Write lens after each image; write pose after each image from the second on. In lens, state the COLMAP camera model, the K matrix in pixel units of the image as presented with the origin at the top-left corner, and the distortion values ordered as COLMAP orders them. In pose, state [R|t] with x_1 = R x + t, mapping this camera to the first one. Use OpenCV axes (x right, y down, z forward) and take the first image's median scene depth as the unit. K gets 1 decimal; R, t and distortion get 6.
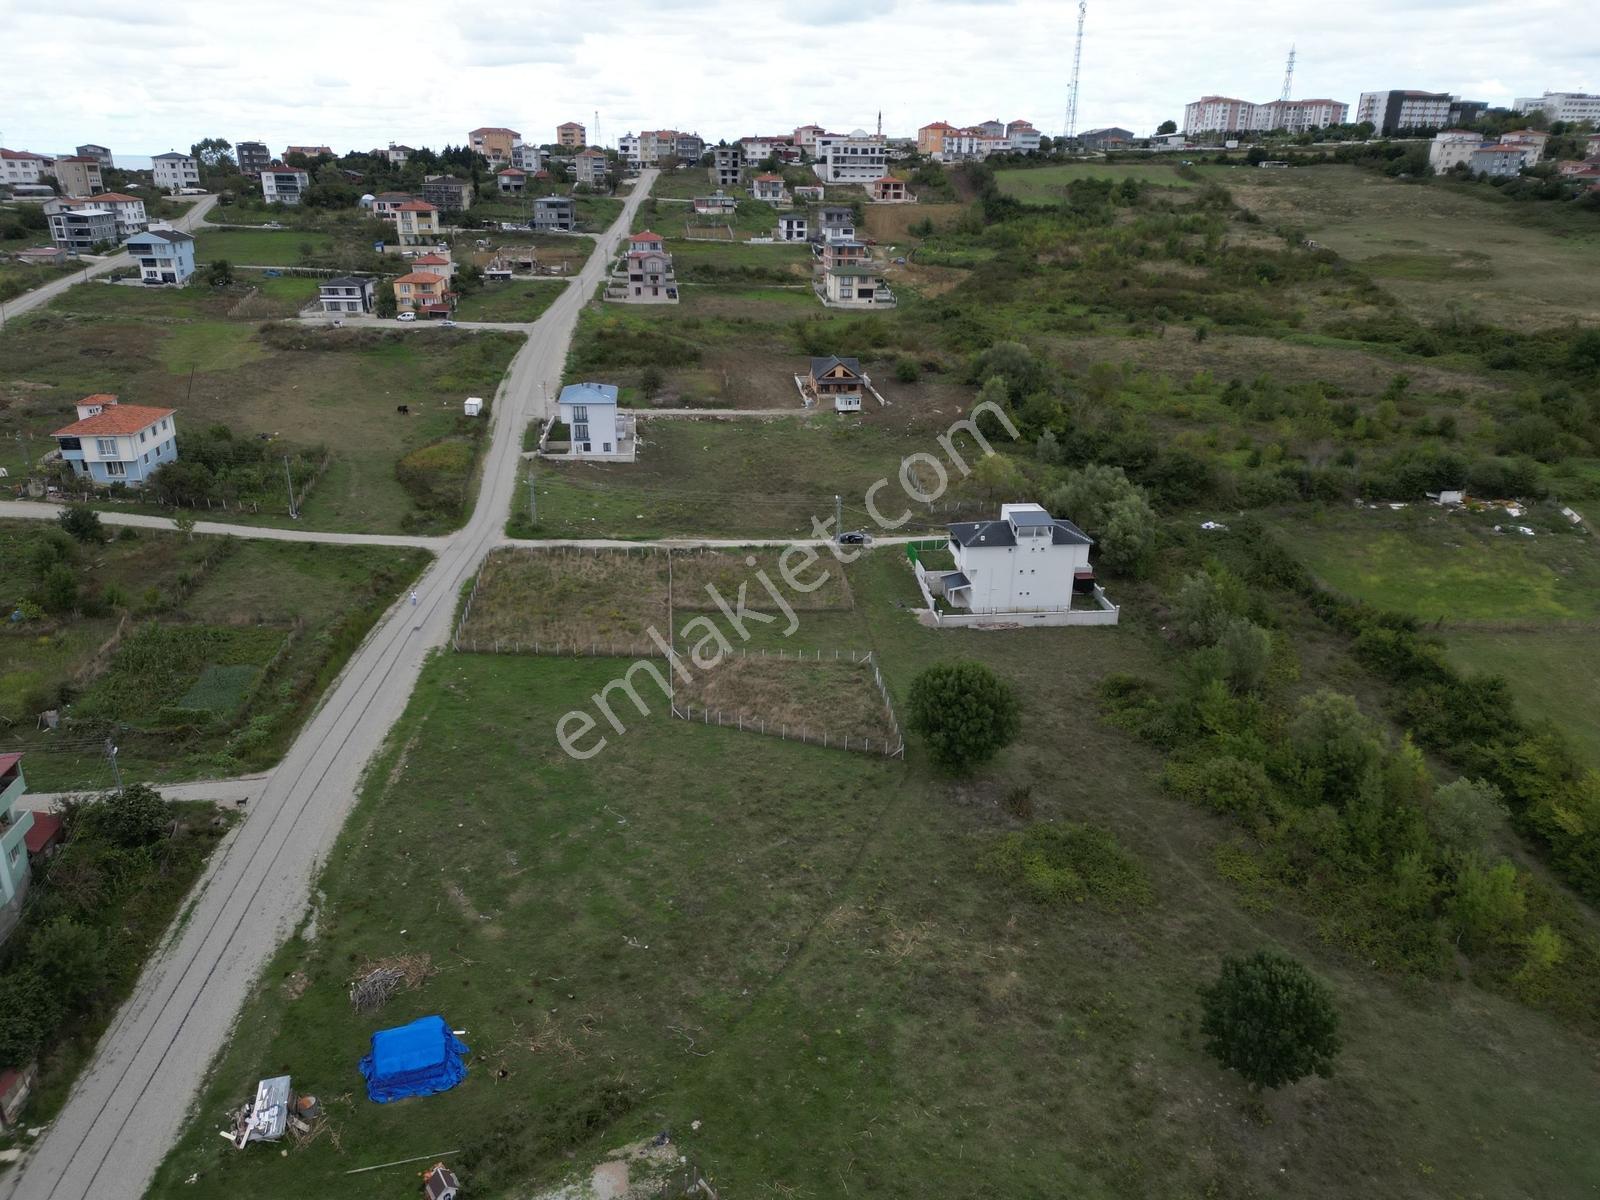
lens RADIAL K [[1109.4, 0, 795.5], [0, 1109.4, 606.2], [0, 0, 1]] dist [0.072735, -0.067784]
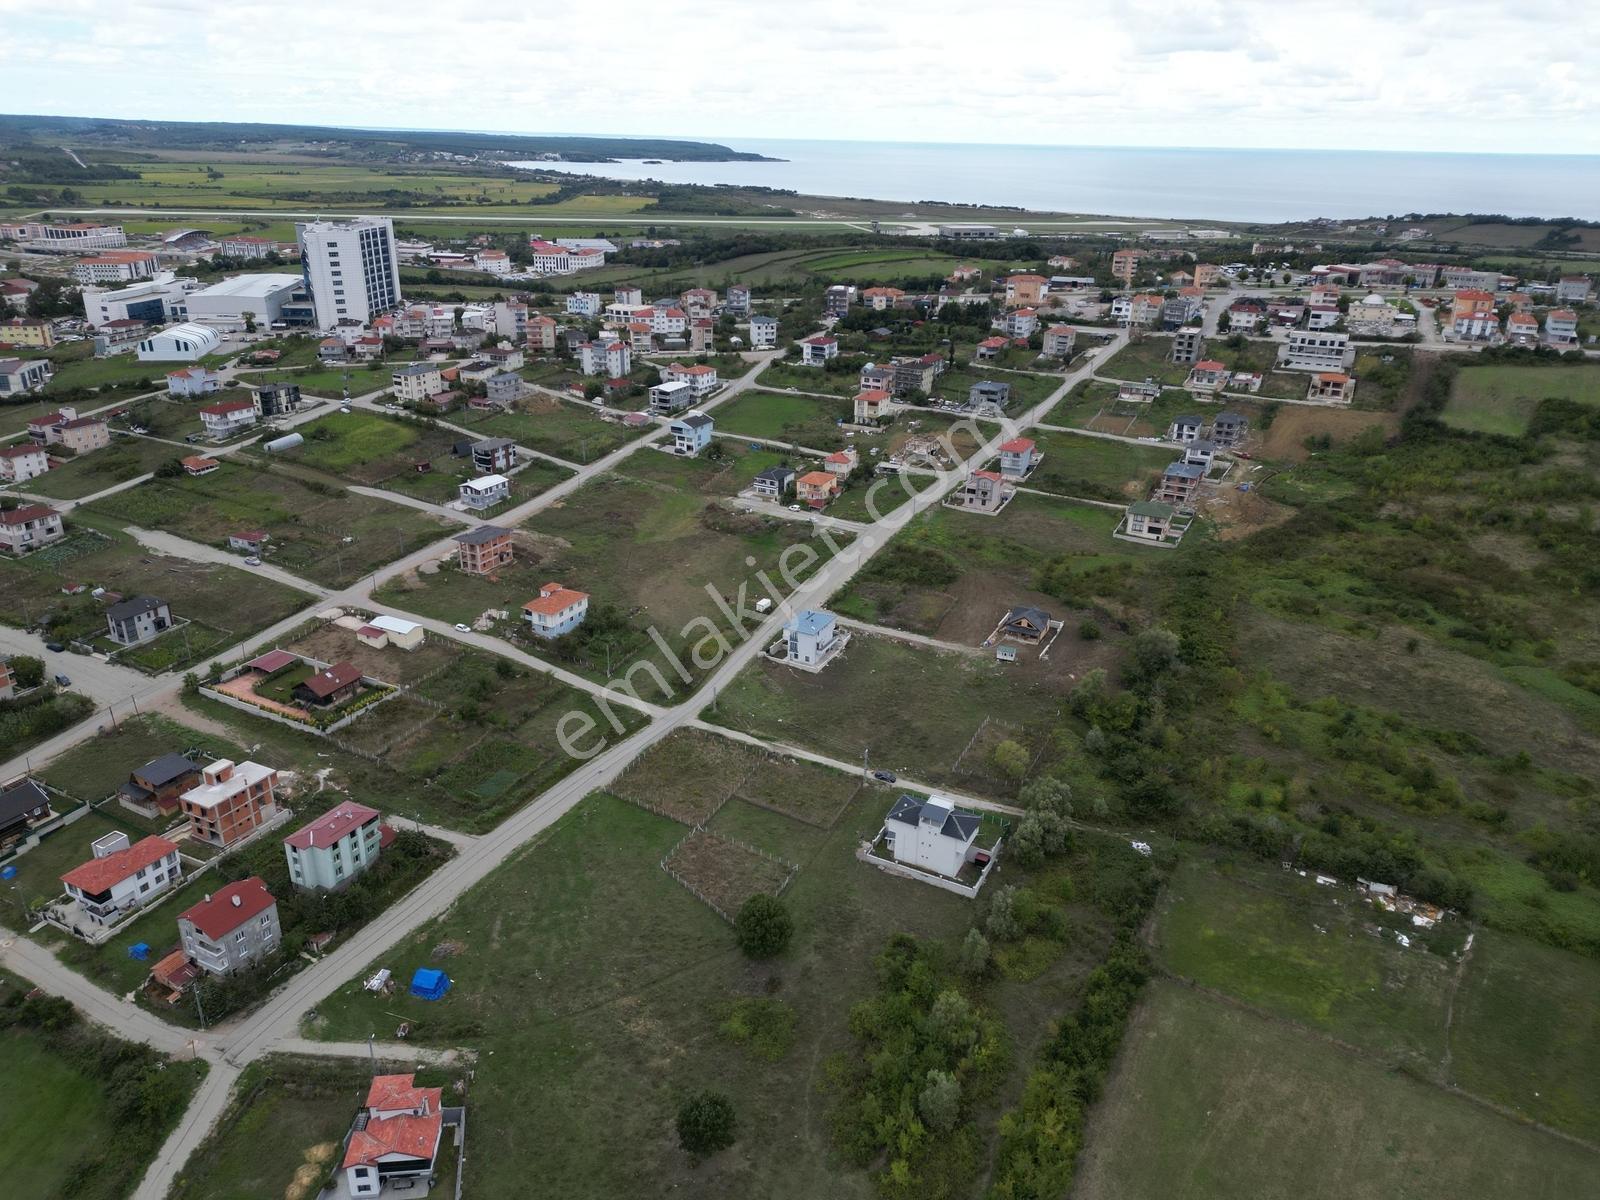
lens RADIAL K [[1112.8, 0, 796.8], [0, 1112.8, 600.9], [0, 0, 1]] dist [0.072764, -0.070792]
pose [[0.827501, 0.221671, -0.515853, 0.511627], [-0.217747, 0.973559, 0.069058, -0.279505], [0.517521, 0.055180, 0.853889, -0.284094]]
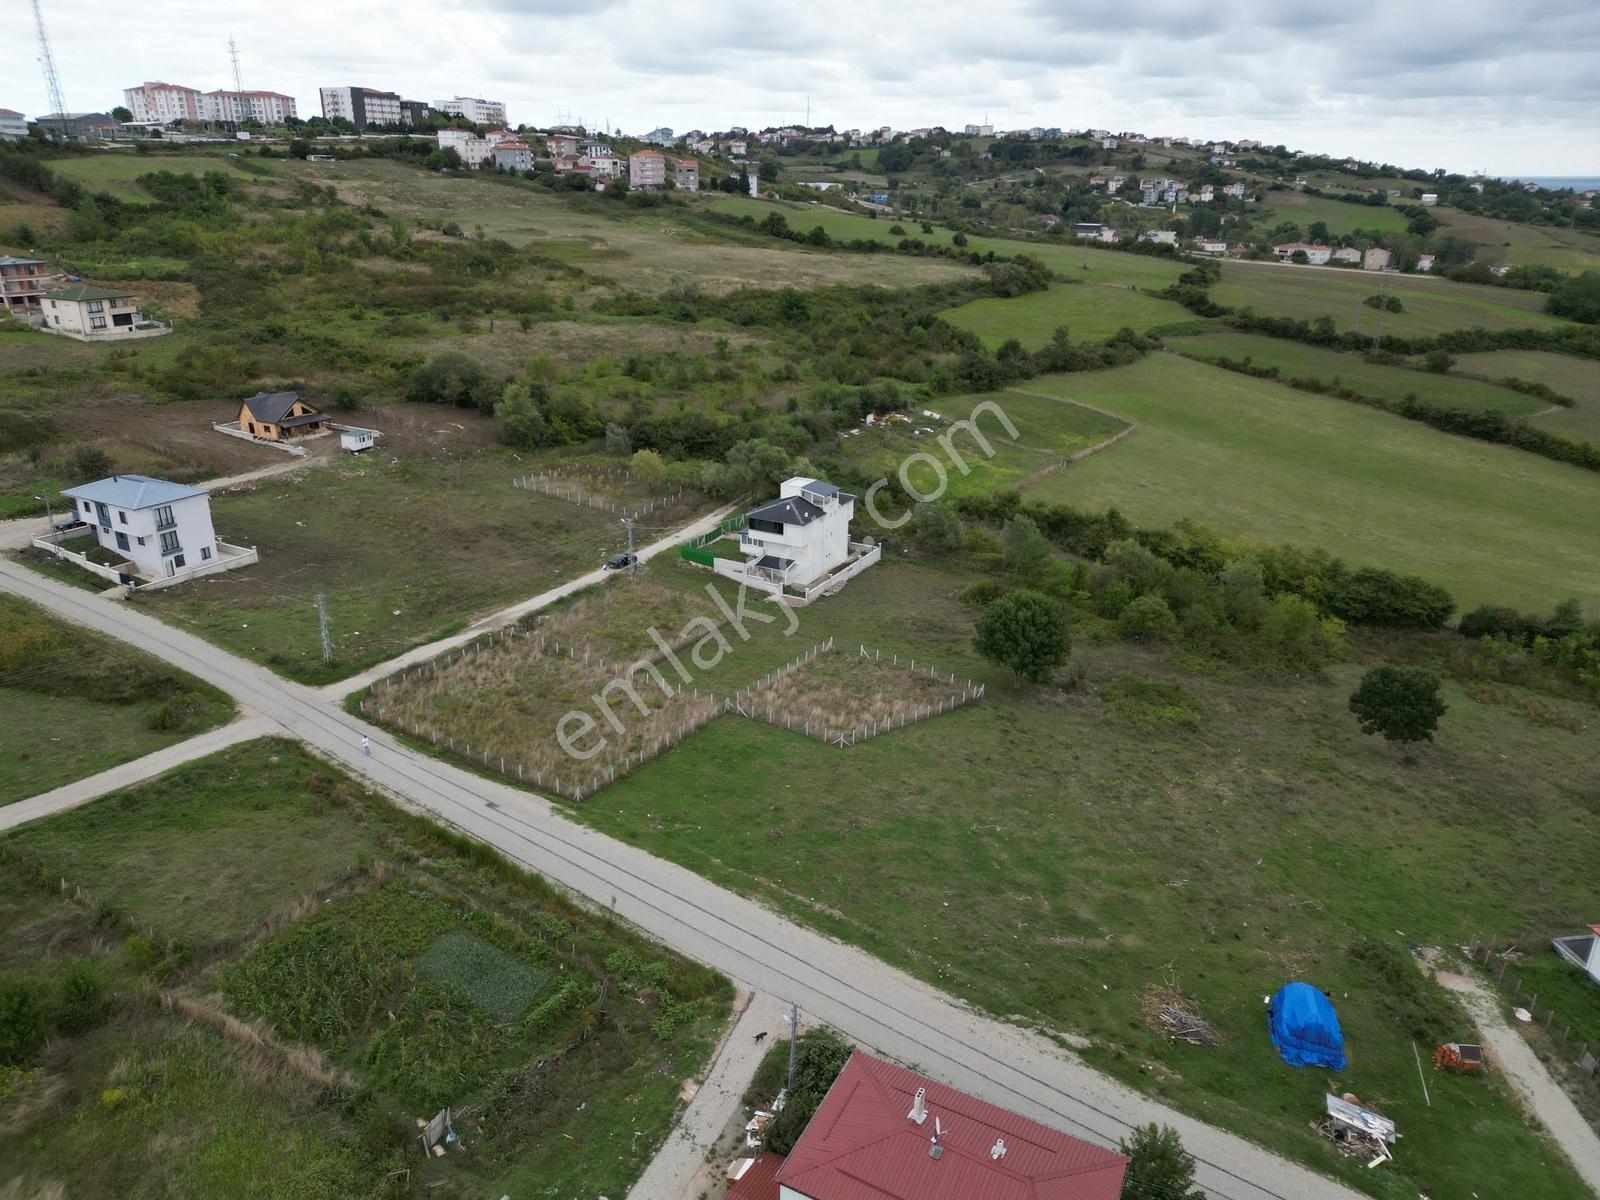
lens RADIAL K [[1109.4, 0, 795.5], [0, 1109.4, 606.2], [0, 0, 1]] dist [0.072735, -0.067784]
pose [[0.583810, -0.304234, 0.752734, -0.434535], [0.298352, 0.942659, 0.149598, -0.090836], [-0.755084, 0.137243, 0.641103, 0.211798]]
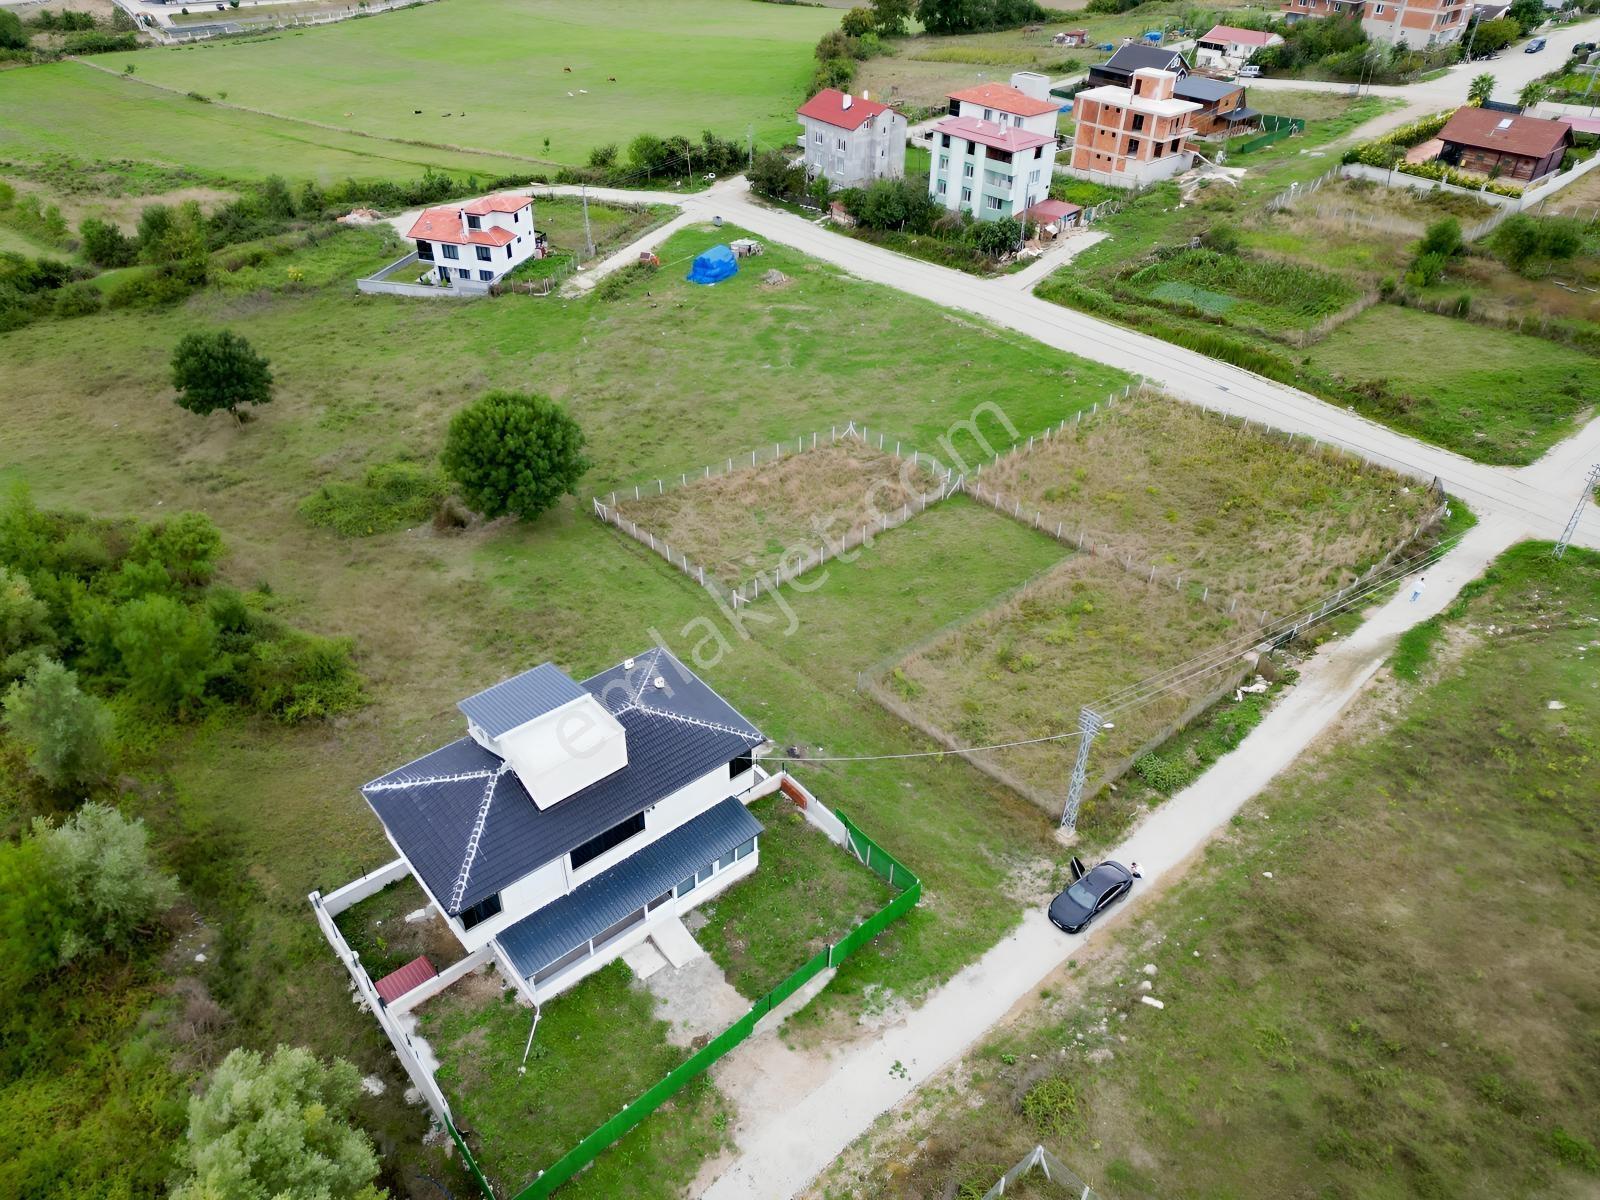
lens RADIAL K [[1107.6, 0, 794.9], [0, 1107.6, 607.9], [0, 0, 1]] dist [0.078331, -0.077644]
pose [[-0.837564, 0.304026, -0.453933, 0.193443], [-0.226921, 0.562218, 0.795247, -0.270699], [0.496985, 0.769077, -0.401904, 0.761338]]
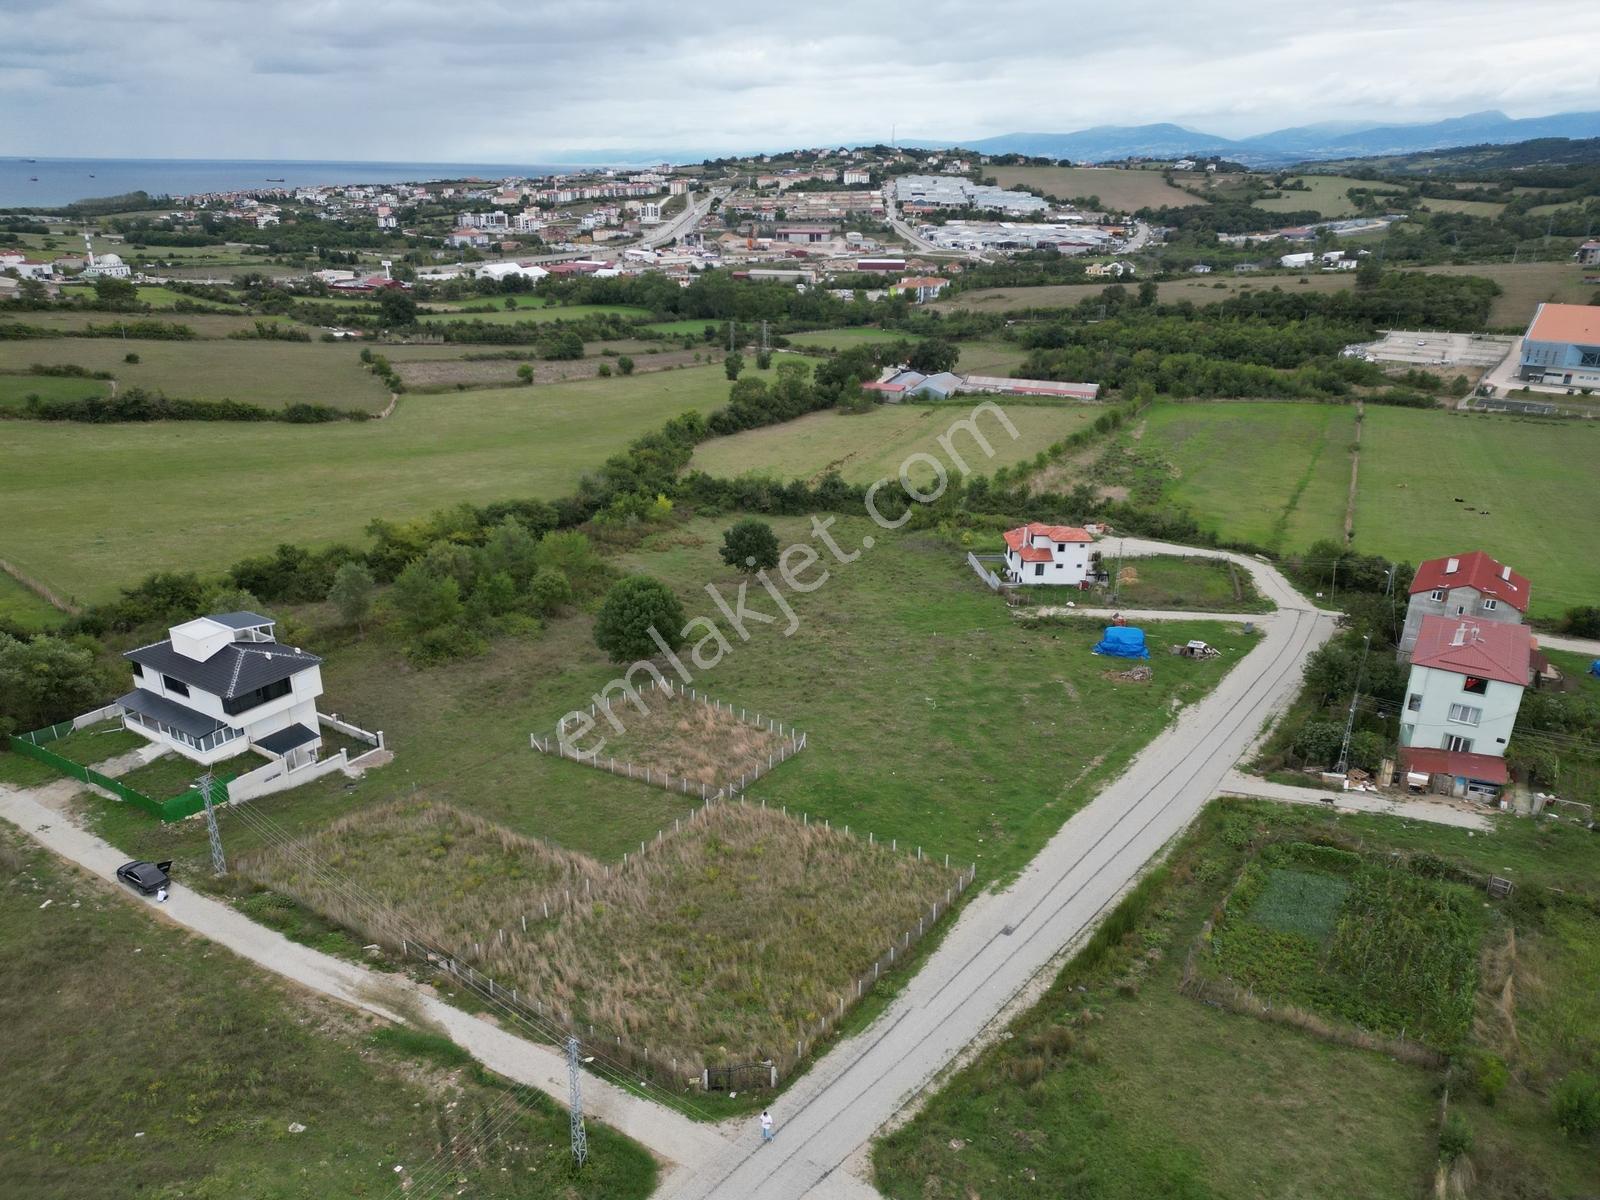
lens RADIAL K [[1109.4, 0, 795.5], [0, 1109.4, 606.2], [0, 0, 1]] dist [0.072735, -0.067784]
pose [[-0.769536, -0.253355, 0.586197, -0.331281], [0.220521, 0.756043, 0.616254, -0.302321], [-0.599321, 0.603498, -0.525932, 0.756419]]
